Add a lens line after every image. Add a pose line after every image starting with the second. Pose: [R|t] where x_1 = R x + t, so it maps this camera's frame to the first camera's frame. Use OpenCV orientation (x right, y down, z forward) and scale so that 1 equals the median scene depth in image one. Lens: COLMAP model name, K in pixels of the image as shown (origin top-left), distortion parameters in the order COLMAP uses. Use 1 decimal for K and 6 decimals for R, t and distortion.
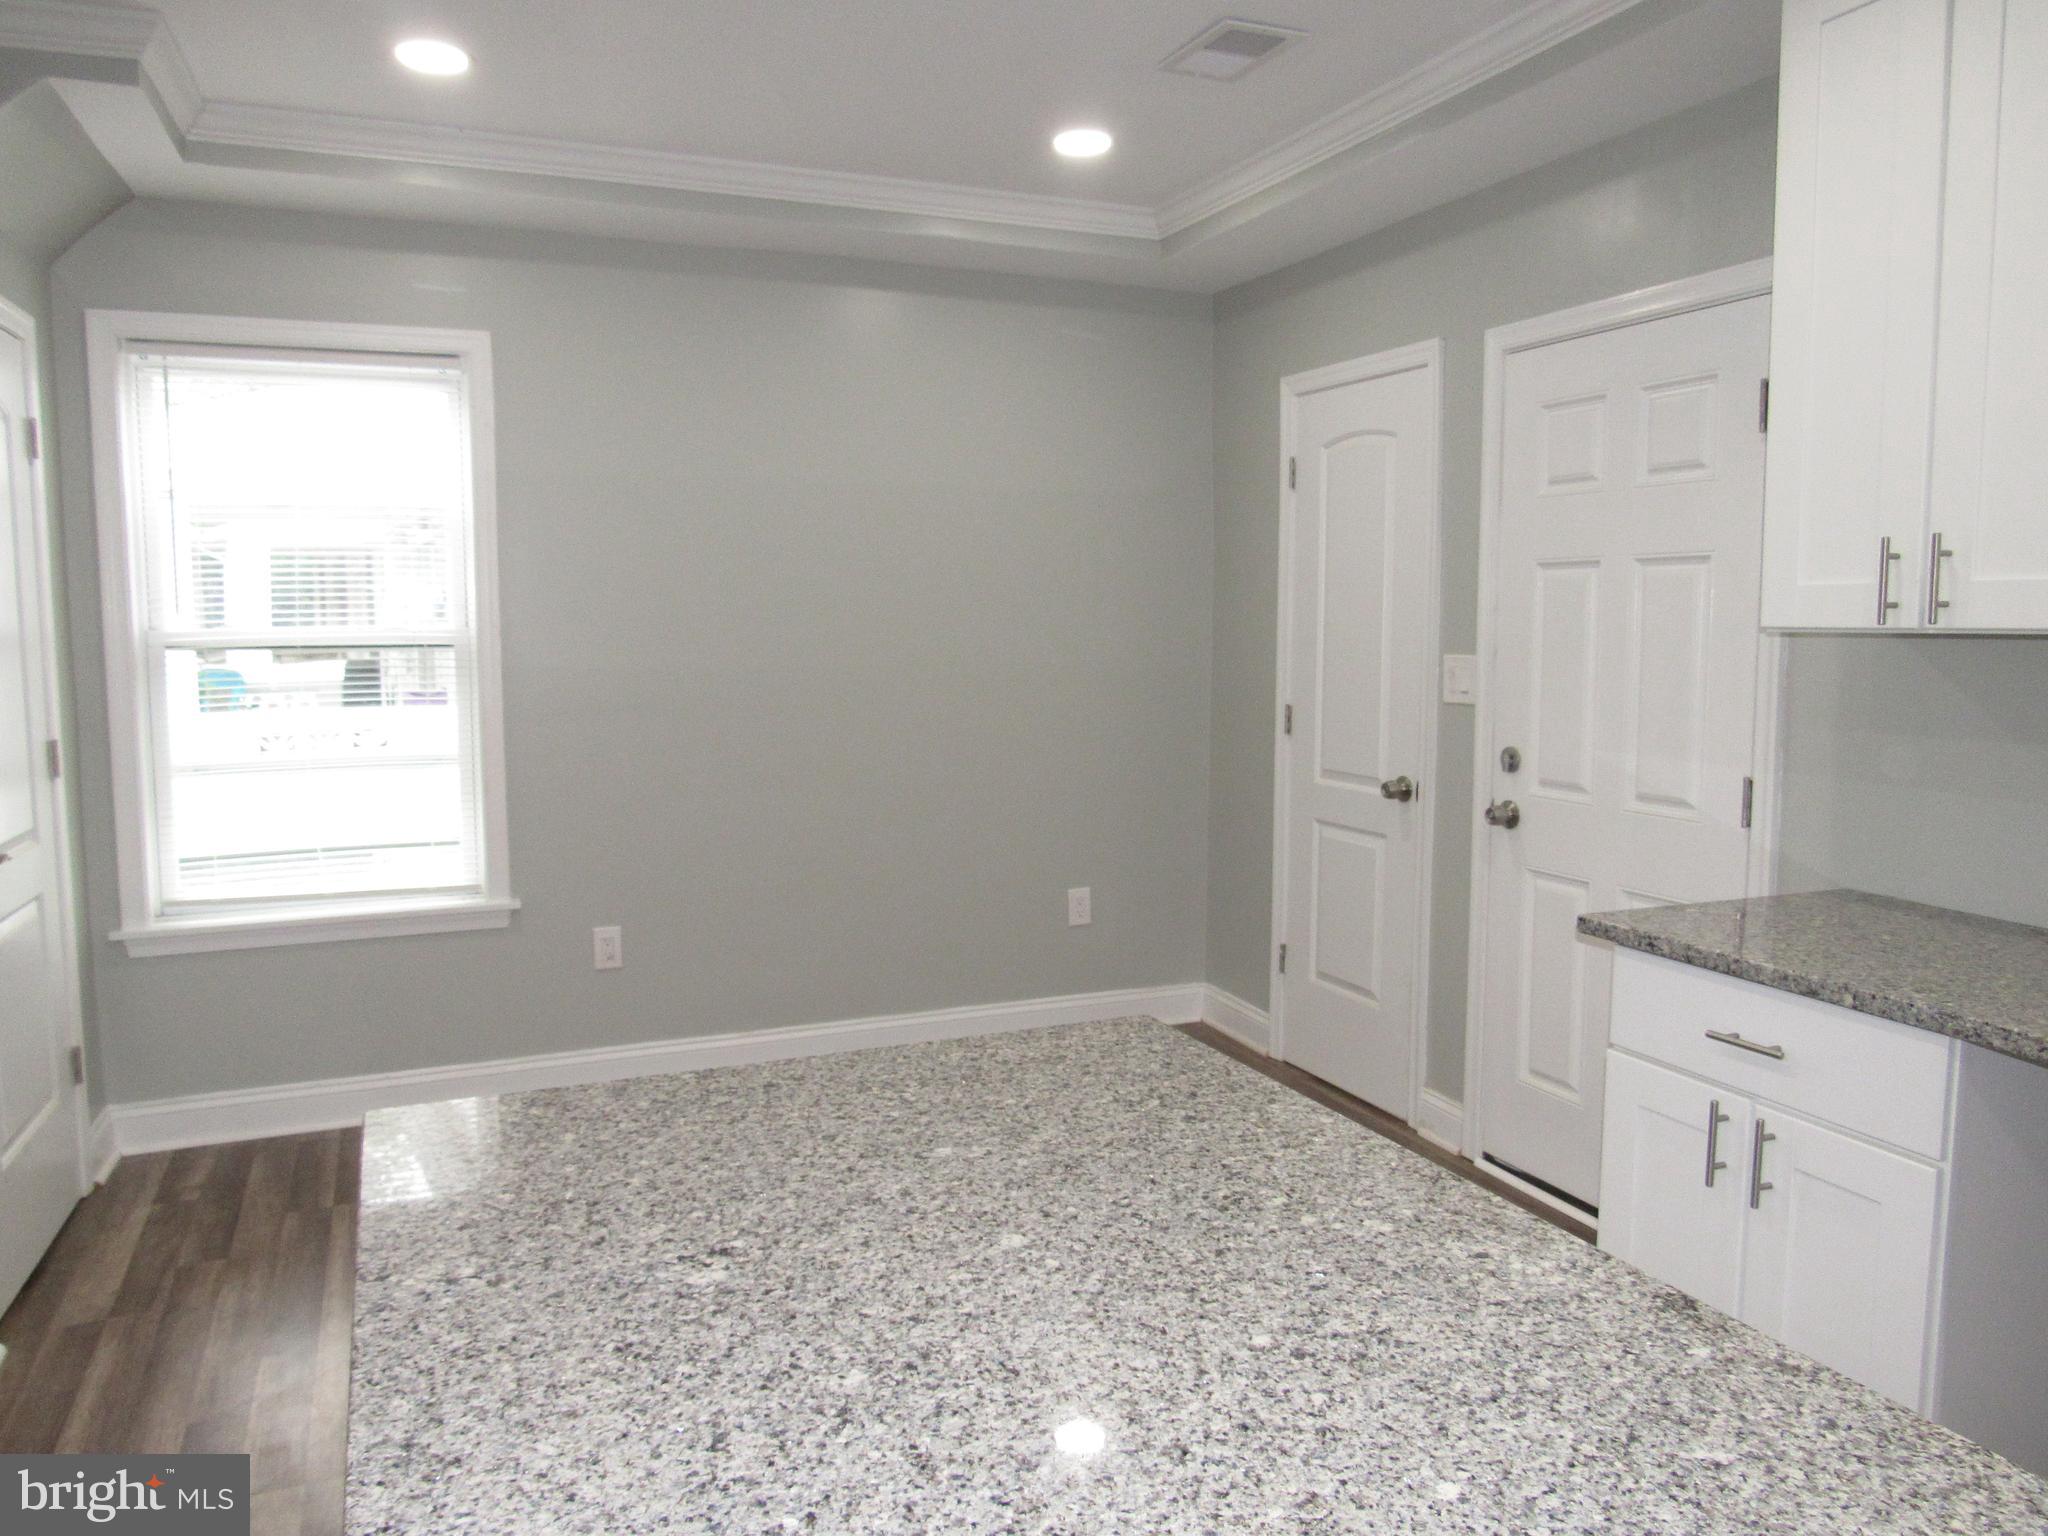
lens RADIAL K [[1469.0, 0, 1026.2], [0, 1469.0, 765.9], [0, 0, 1]] dist [-0.024047, 0.000194]
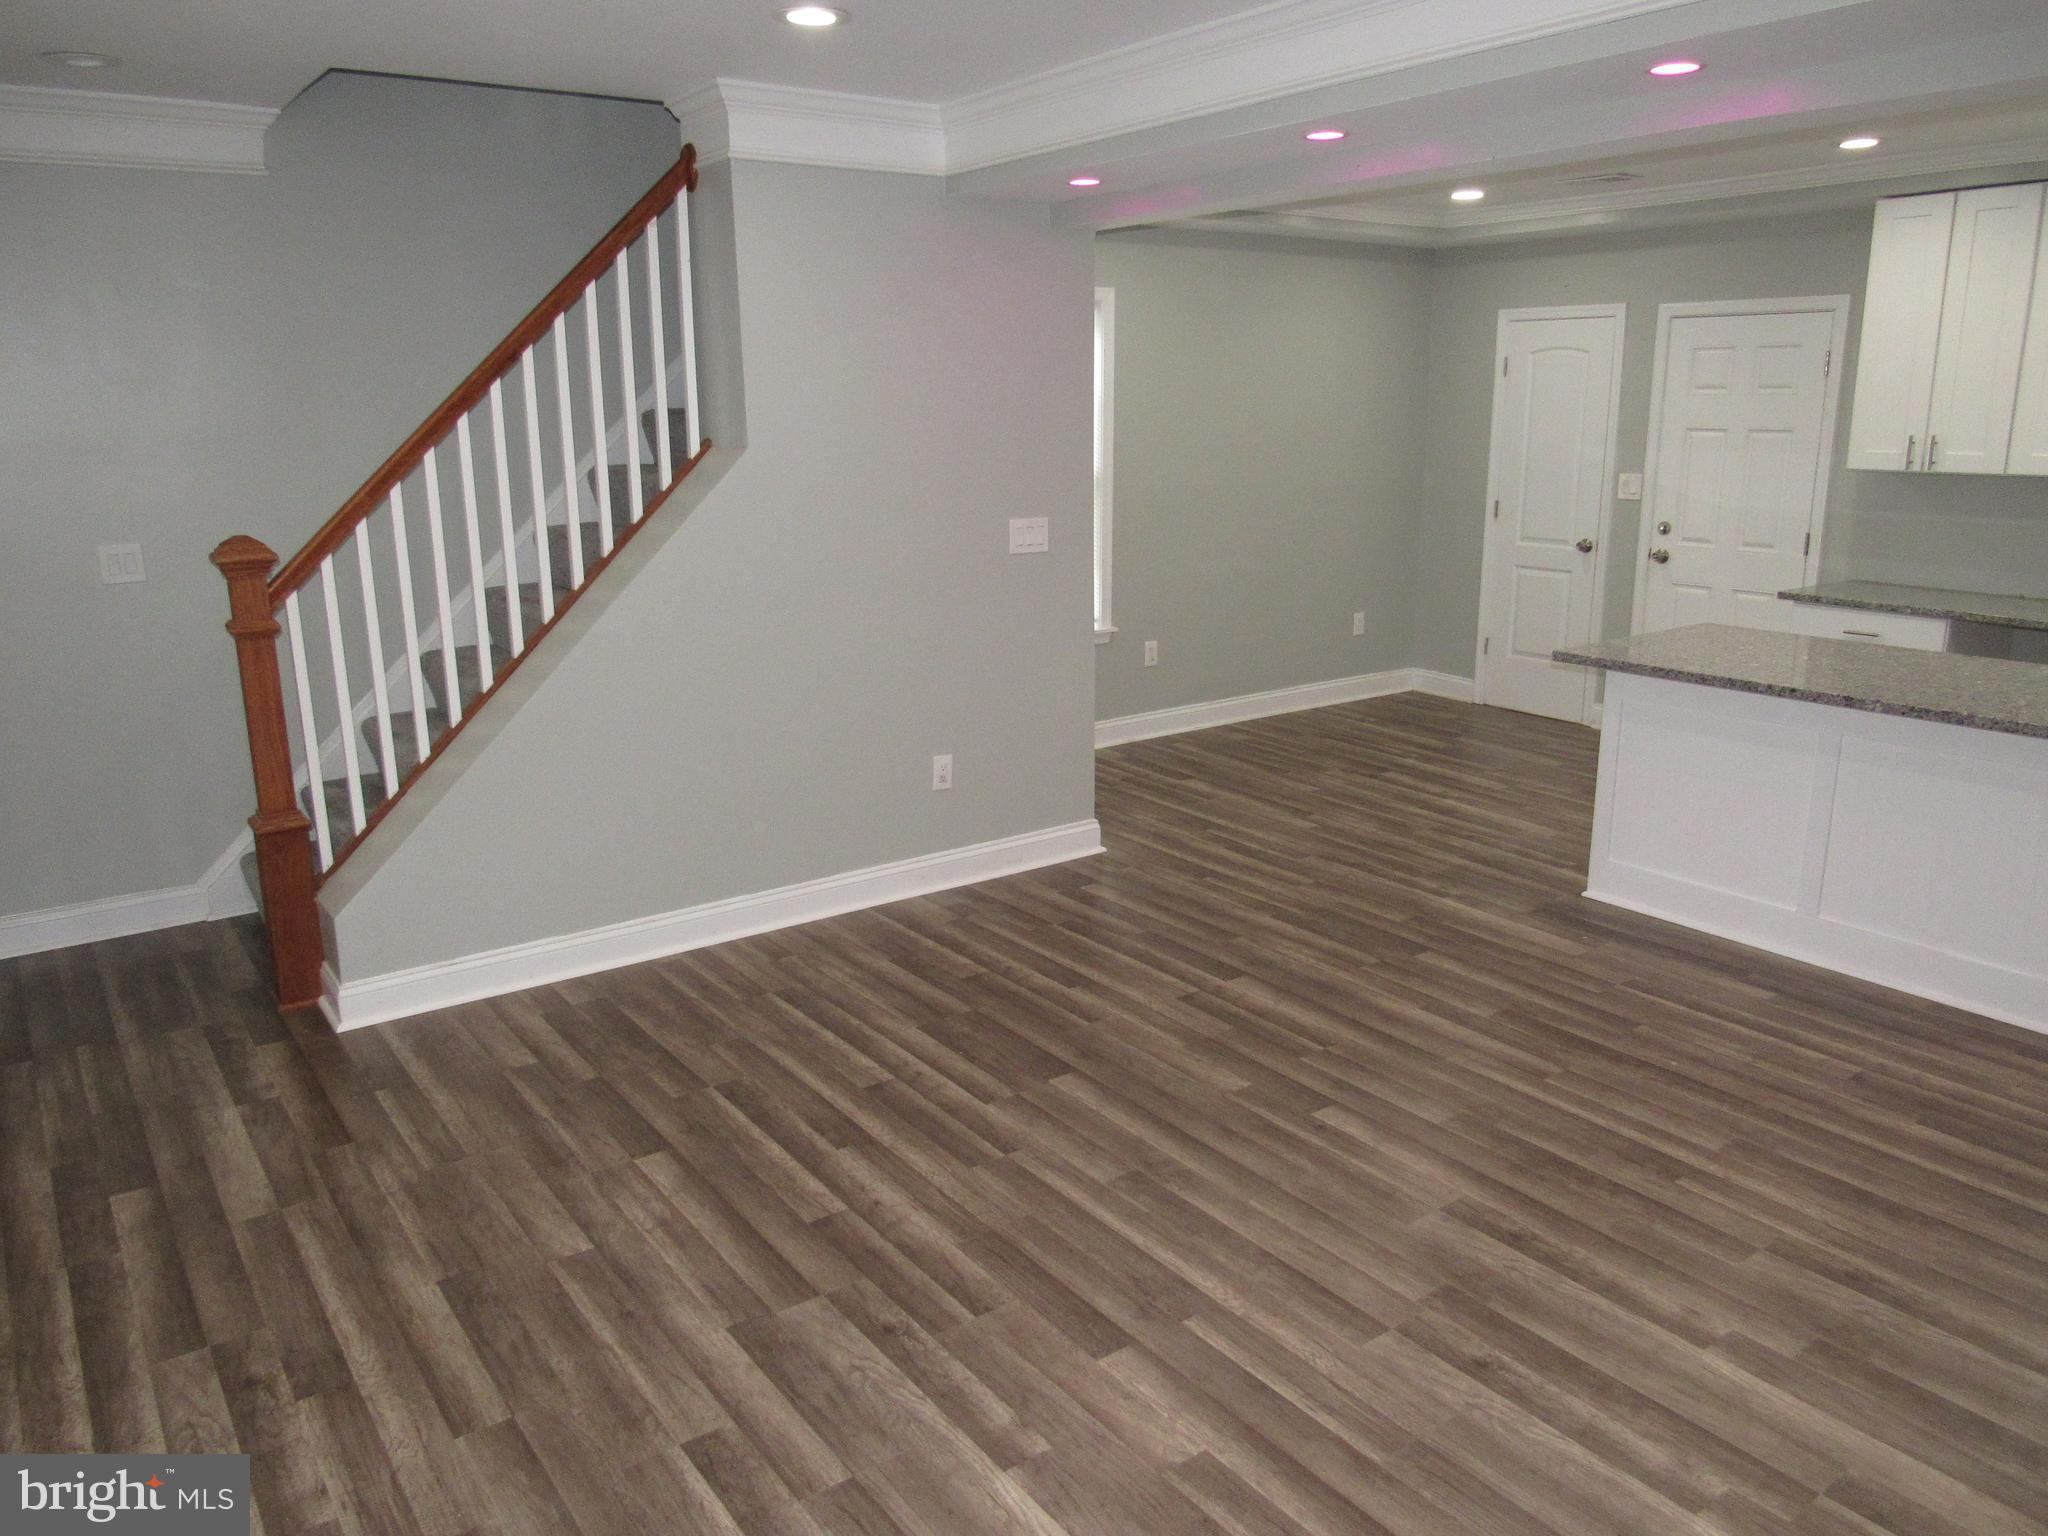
lens RADIAL K [[1469.0, 0, 1030.3], [0, 1469.0, 762.6], [0, 0, 1]] dist [-0.024047, 0.000194]
pose [[0.973632, -0.062596, 0.219370, -0.954485], [0.030858, 0.988917, 0.145226, -0.004268], [-0.226029, -0.134627, 0.964773, -0.753323]]
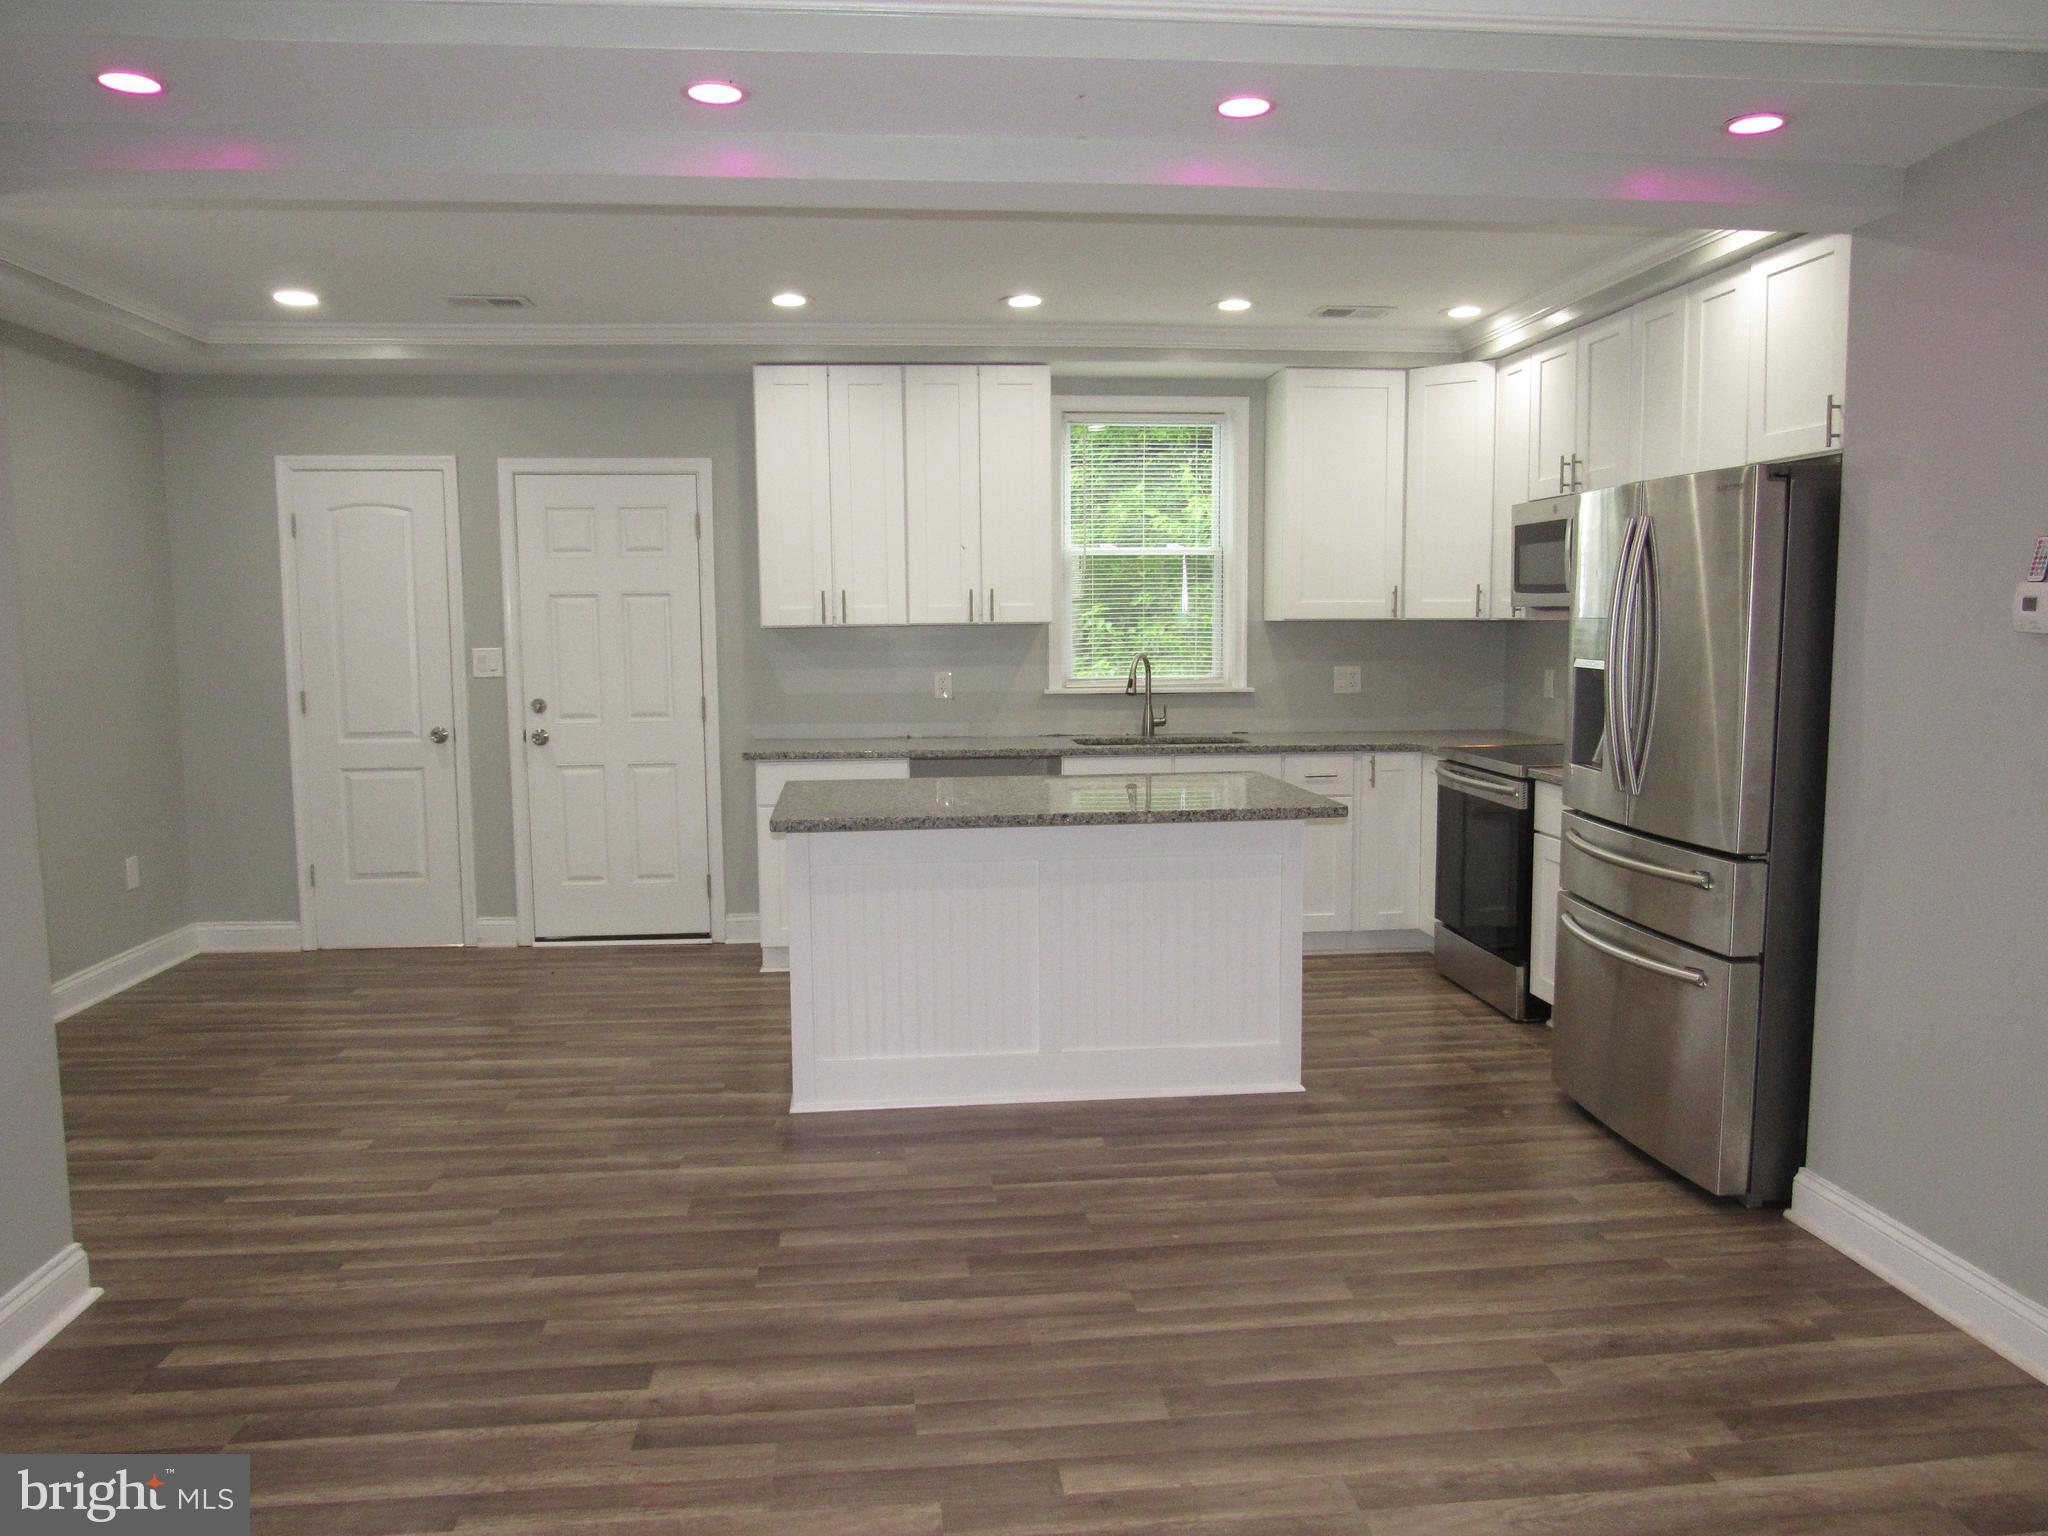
lens RADIAL K [[1469.0, 0, 1019.1], [0, 1469.0, 761.1], [0, 0, 1]] dist [-0.024047, 0.000194]
pose [[0.295416, -0.095583, 0.950575, -1.169337], [0.108312, 0.991918, 0.066079, 0.007319], [-0.949209, 0.083438, 0.303381, -0.073631]]
